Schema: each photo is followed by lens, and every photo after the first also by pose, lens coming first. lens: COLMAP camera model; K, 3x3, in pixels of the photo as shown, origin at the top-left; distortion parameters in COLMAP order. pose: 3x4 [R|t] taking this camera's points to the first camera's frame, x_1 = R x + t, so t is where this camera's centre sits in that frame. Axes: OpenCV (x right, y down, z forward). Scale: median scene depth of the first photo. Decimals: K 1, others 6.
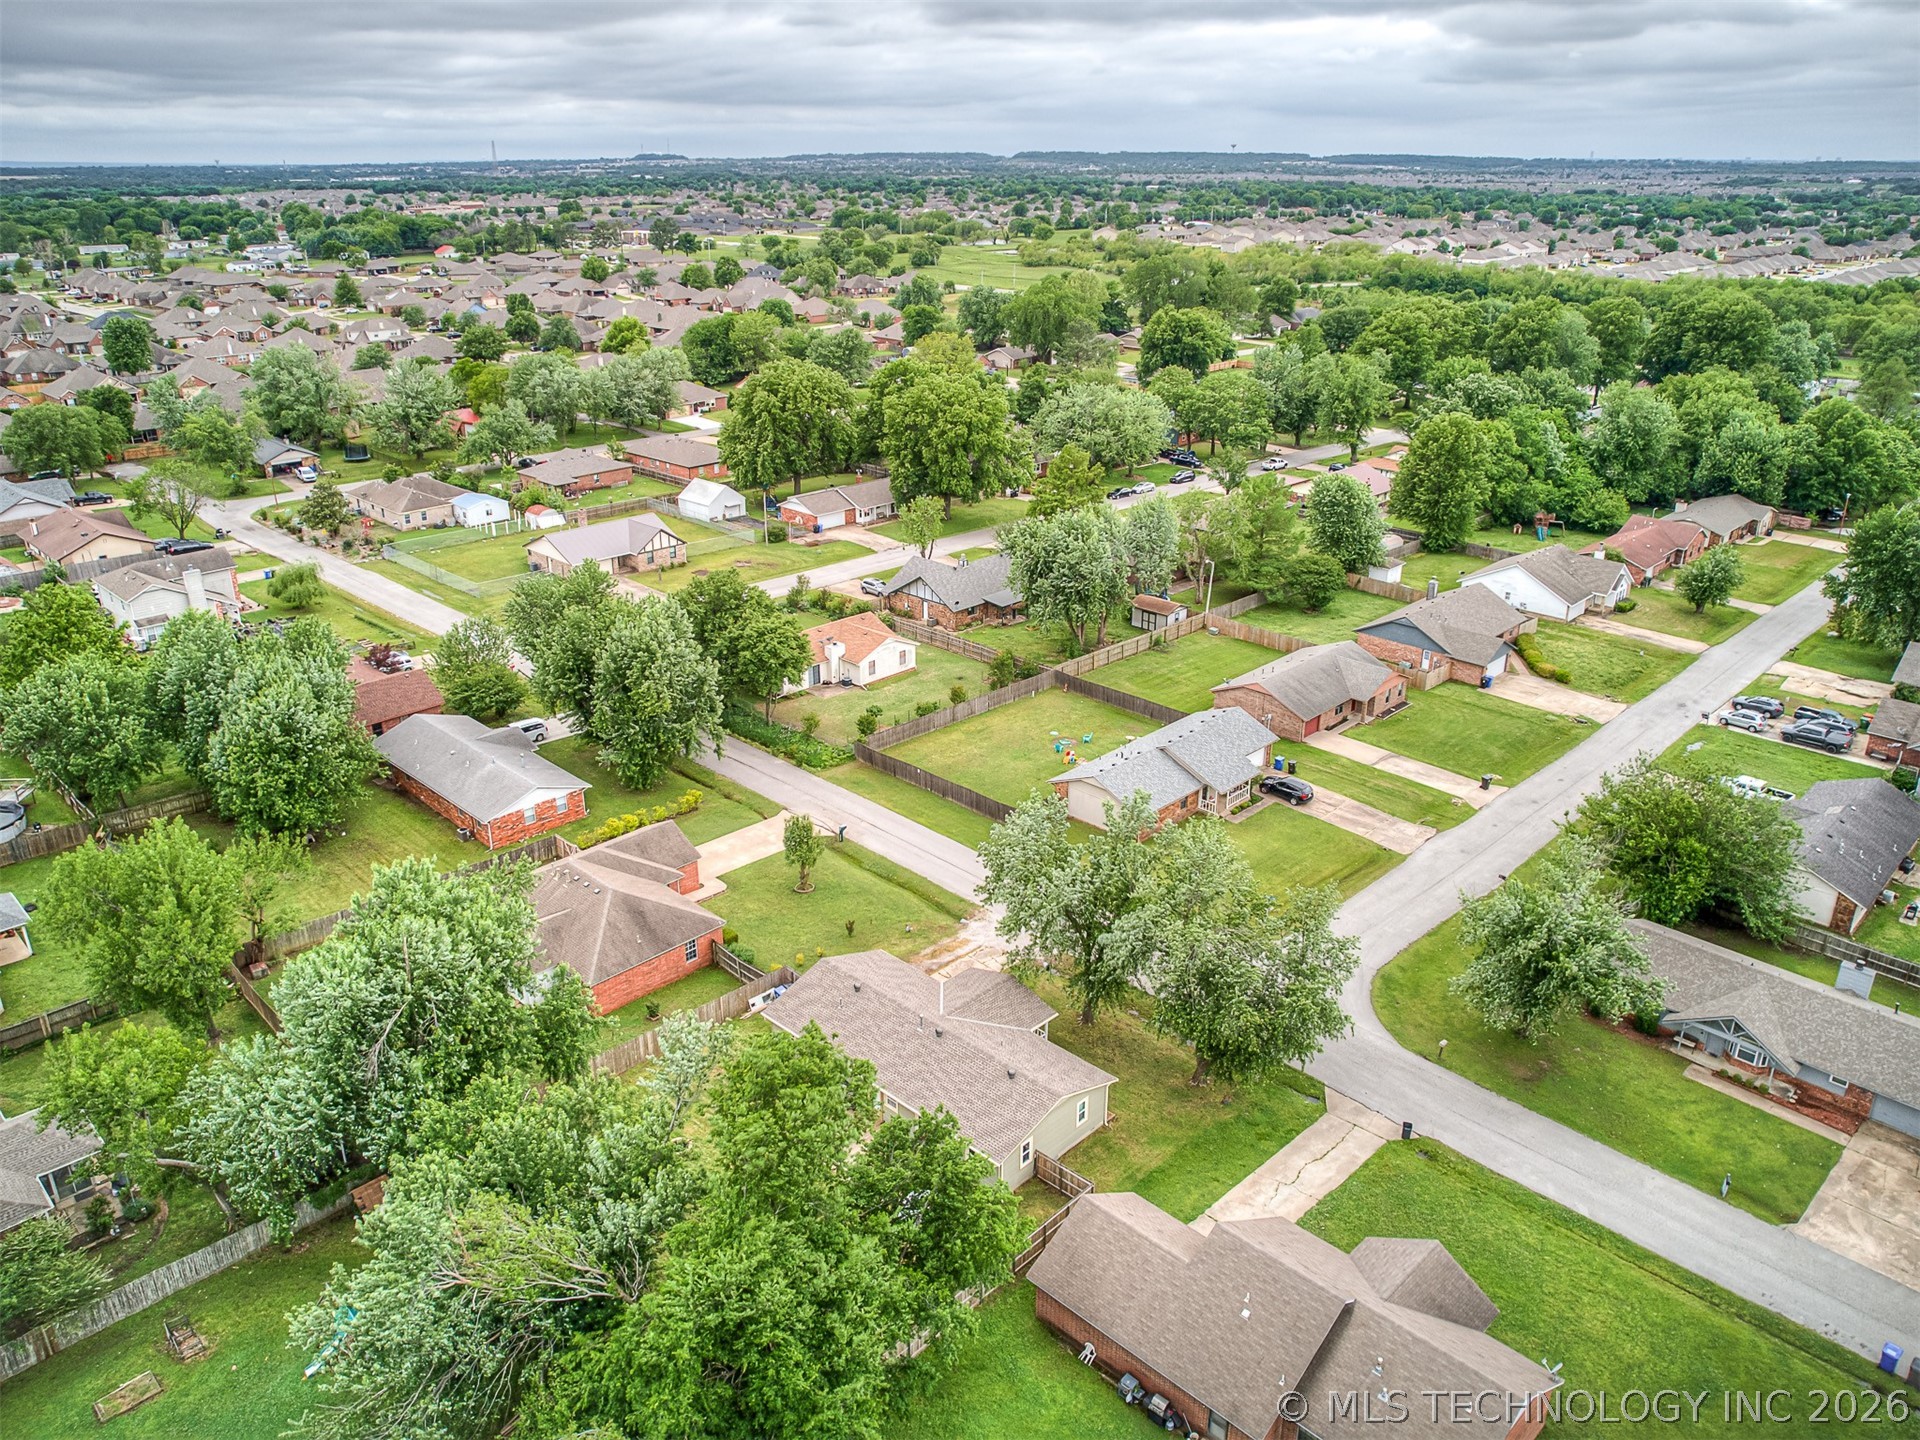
lens RADIAL K [[1379.0, 0, 960.0], [0, 1379.0, 720.0], [0, 0, 1]] dist [-0.075516, 0.062520]
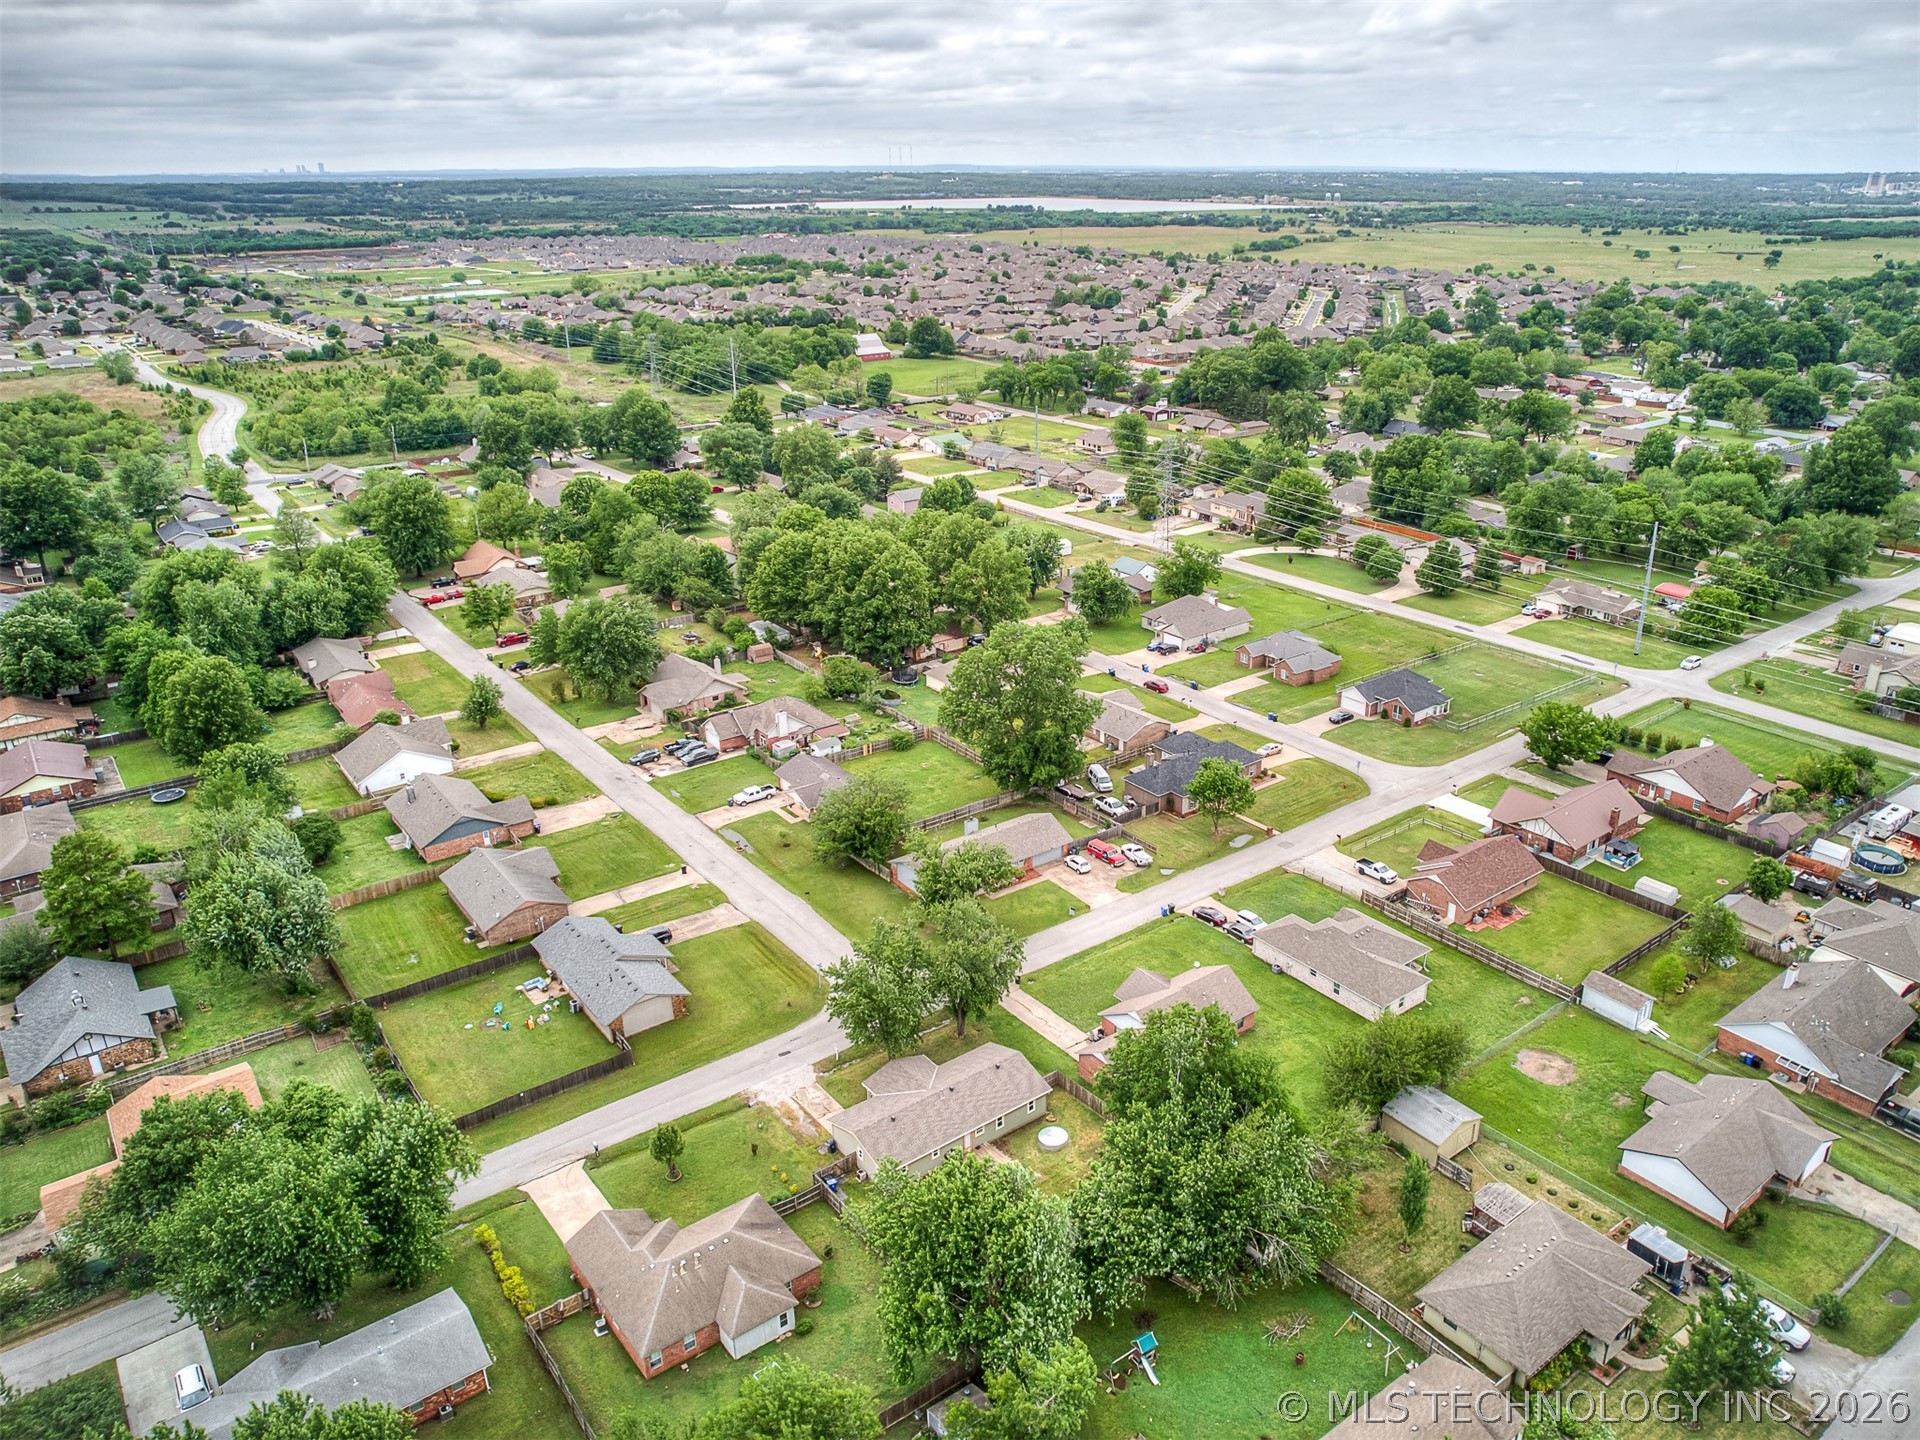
lens RADIAL K [[1369.6, 0, 1022.9], [0, 1369.6, 720.1], [0, 0, 1]] dist [-0.067226, 0.056494]
pose [[0.123092, -0.376628, 0.918150, -0.641188], [0.381941, 0.871900, 0.306451, -0.301329], [-0.915953, 0.312957, 0.251174, 0.174648]]
